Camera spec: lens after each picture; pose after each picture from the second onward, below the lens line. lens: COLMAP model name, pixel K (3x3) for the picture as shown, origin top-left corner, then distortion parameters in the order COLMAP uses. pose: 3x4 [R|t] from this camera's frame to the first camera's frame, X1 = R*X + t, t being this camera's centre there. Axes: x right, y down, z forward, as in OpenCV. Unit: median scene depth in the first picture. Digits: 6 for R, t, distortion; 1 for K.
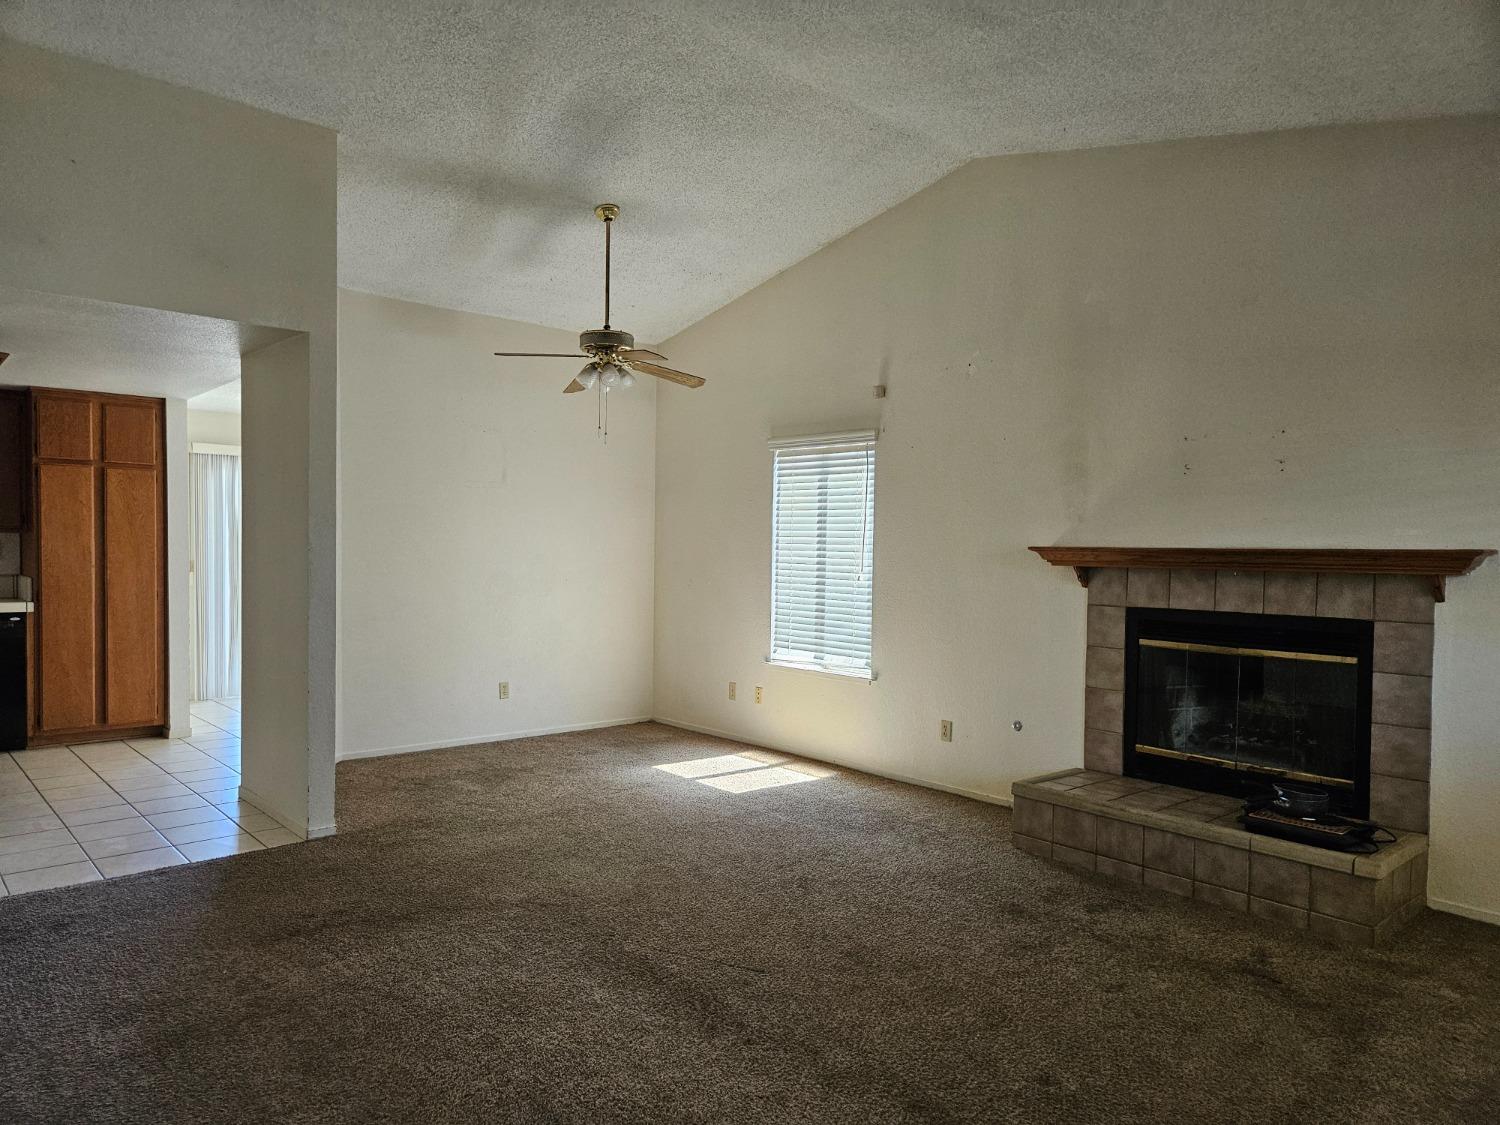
lens RADIAL K [[1000.0, 0, 750.0], [0, 1000.0, 562.5], [0, 0, 1]] dist [0.068099, -0.059573]
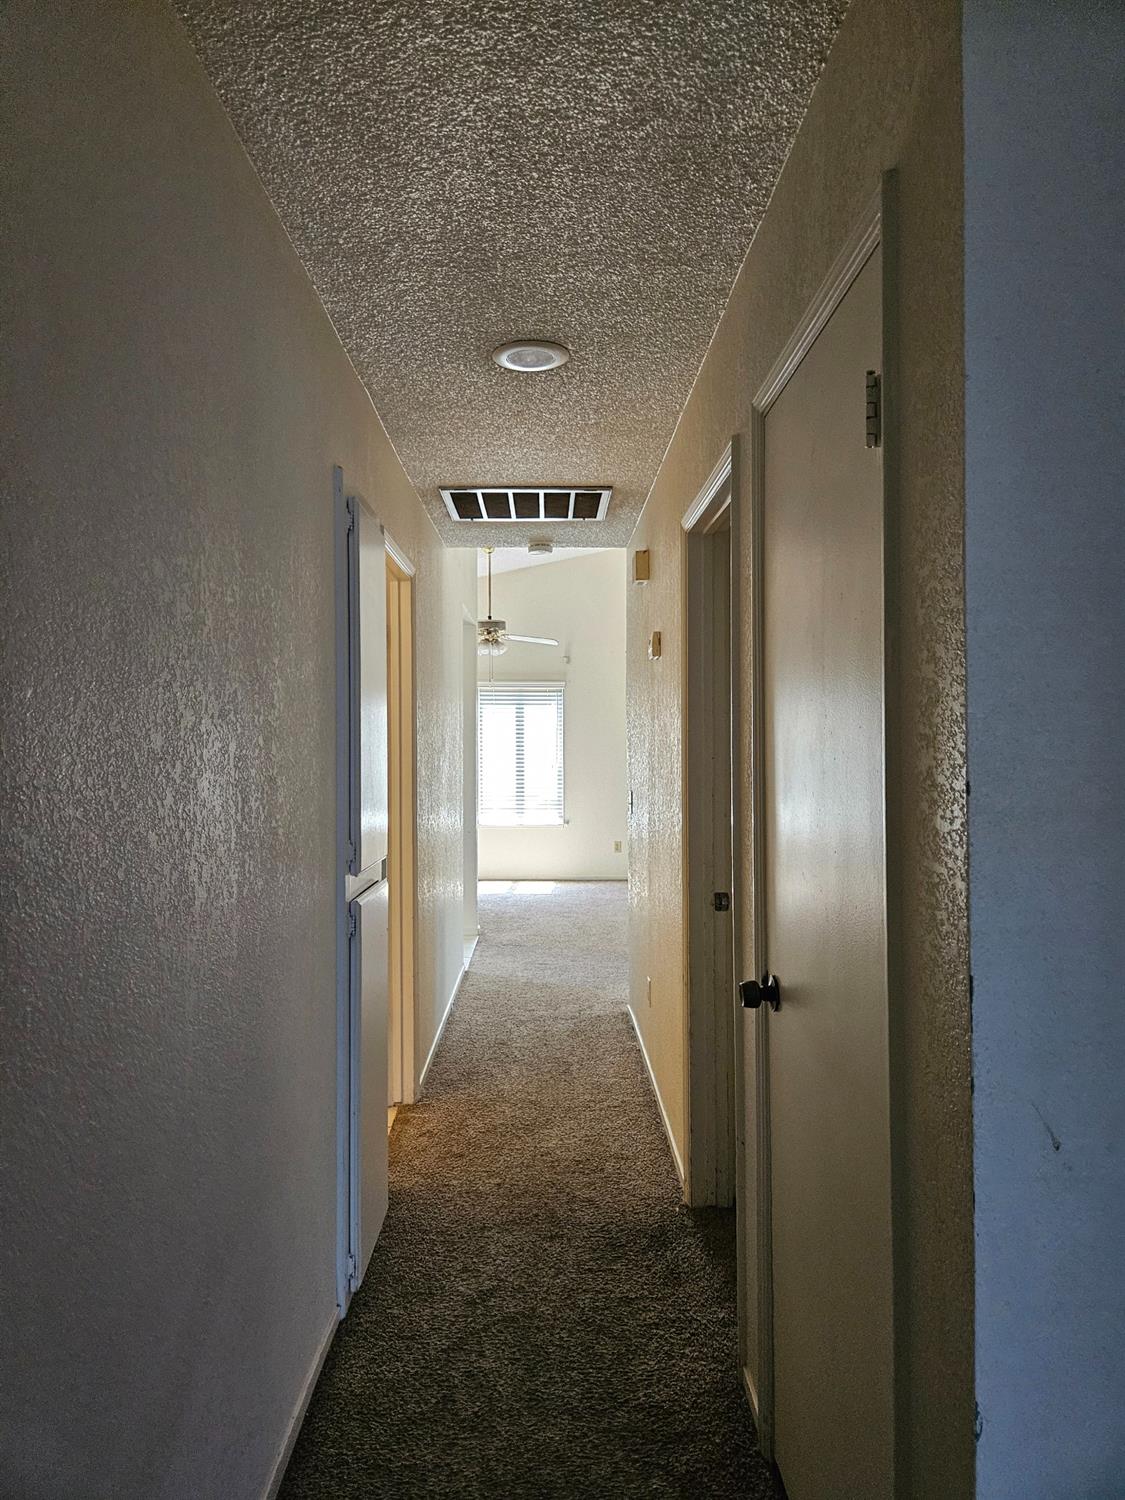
lens RADIAL K [[1000.0, 0, 562.5], [0, 1000.0, 750.0], [0, 0, 1]] dist [0.068099, -0.059573]
pose [[0.658810, -0.020634, 0.752027, -1.596204], [0.024567, 0.999681, 0.005907, -0.032431], [-0.751909, 0.014583, 0.659106, -0.188329]]
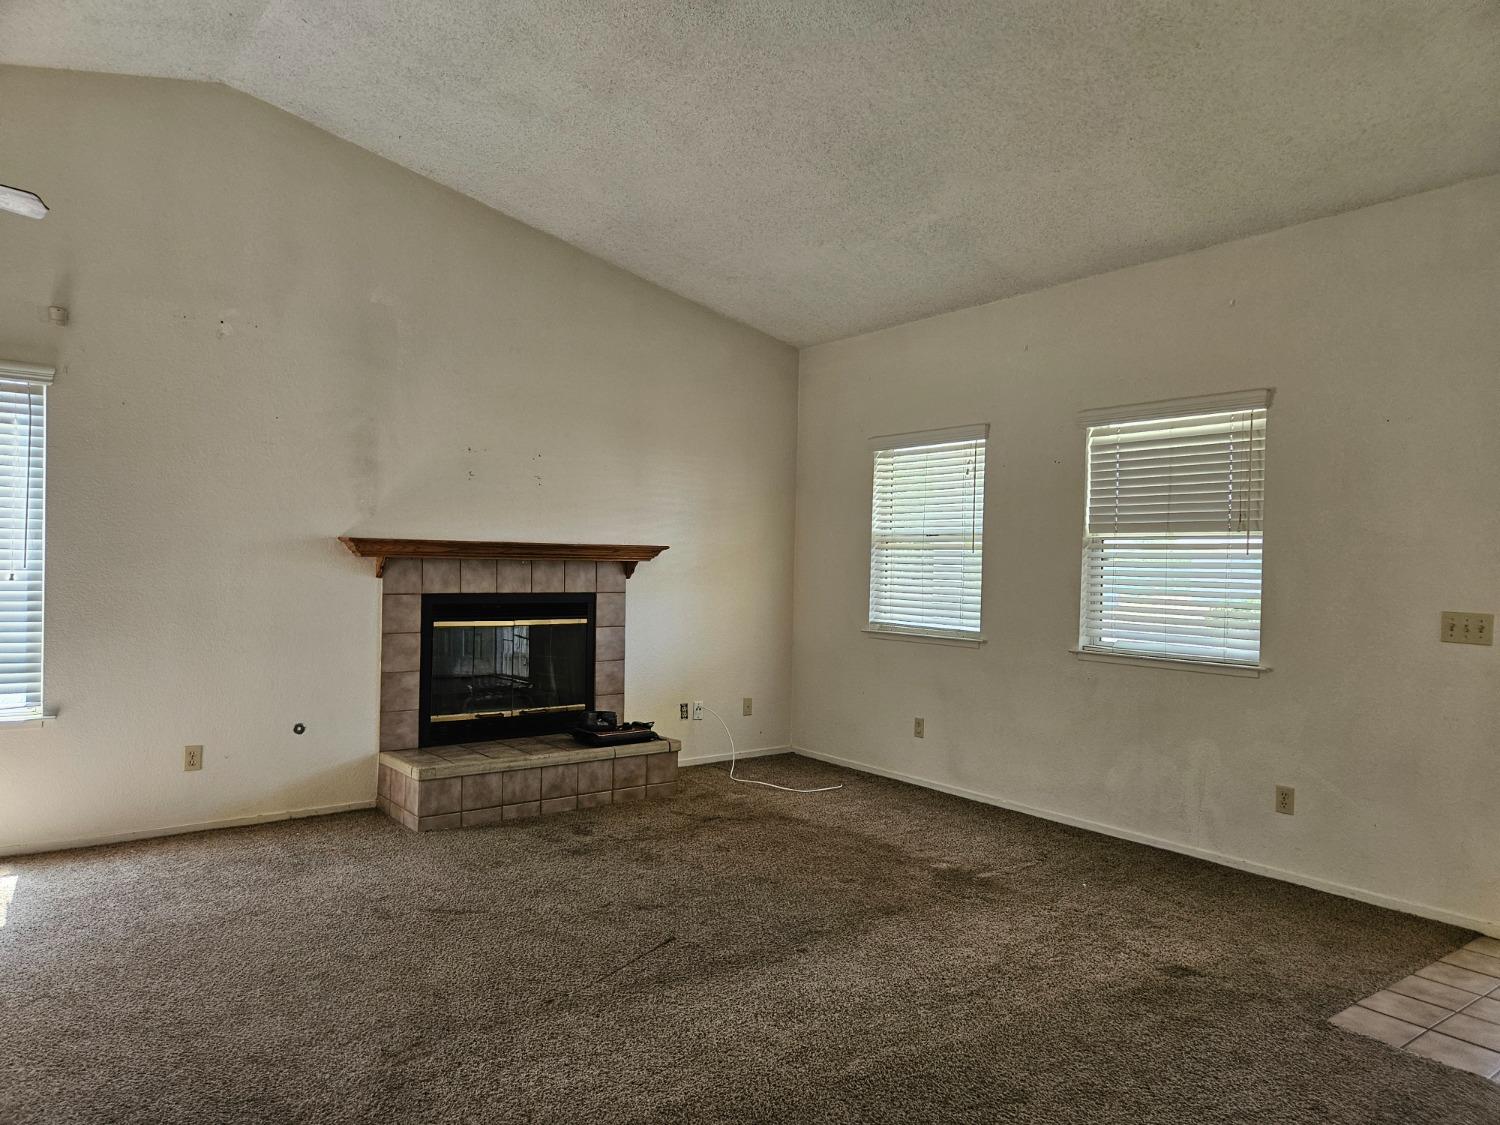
lens RADIAL K [[1000.0, 0, 750.0], [0, 1000.0, 562.5], [0, 0, 1]] dist [0.068099, -0.059573]
pose [[0.080275, -0.011667, 0.996705, -0.752758], [-0.000945, 0.999930, 0.011781, -0.003897], [-0.996772, -0.001888, 0.080258, 0.601598]]
